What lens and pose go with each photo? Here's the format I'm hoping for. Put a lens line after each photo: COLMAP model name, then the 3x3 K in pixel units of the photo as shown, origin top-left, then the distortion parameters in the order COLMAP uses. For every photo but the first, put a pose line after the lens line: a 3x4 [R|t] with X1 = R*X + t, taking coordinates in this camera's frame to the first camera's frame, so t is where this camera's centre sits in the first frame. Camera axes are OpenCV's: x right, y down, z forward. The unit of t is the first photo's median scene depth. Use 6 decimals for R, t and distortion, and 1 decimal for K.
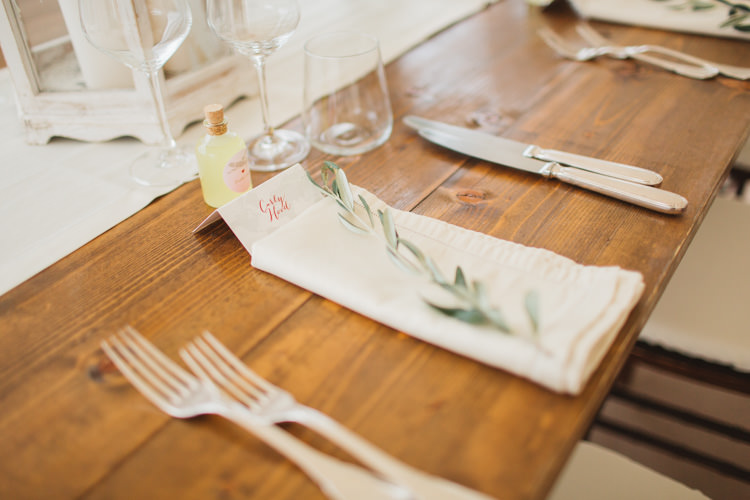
lens RADIAL K [[727.1, 0, 375.0], [0, 727.1, 250.0], [0, 0, 1]] dist [-0.013104, -0.012682]
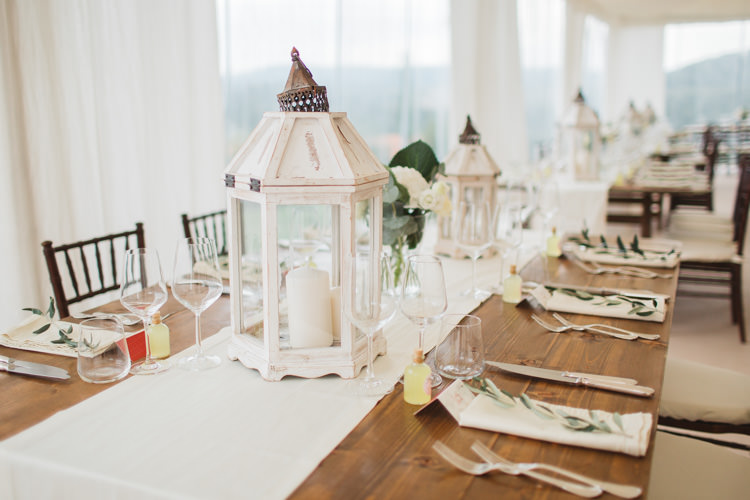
lens RADIAL K [[727.1, 0, 375.0], [0, 727.1, 250.0], [0, 0, 1]] dist [-0.013104, -0.012682]
pose [[0.982792, 0.010560, 0.184414, -0.559766], [0.064824, 0.915149, -0.397870, 0.259804], [-0.172968, 0.402978, 0.898716, -0.660772]]
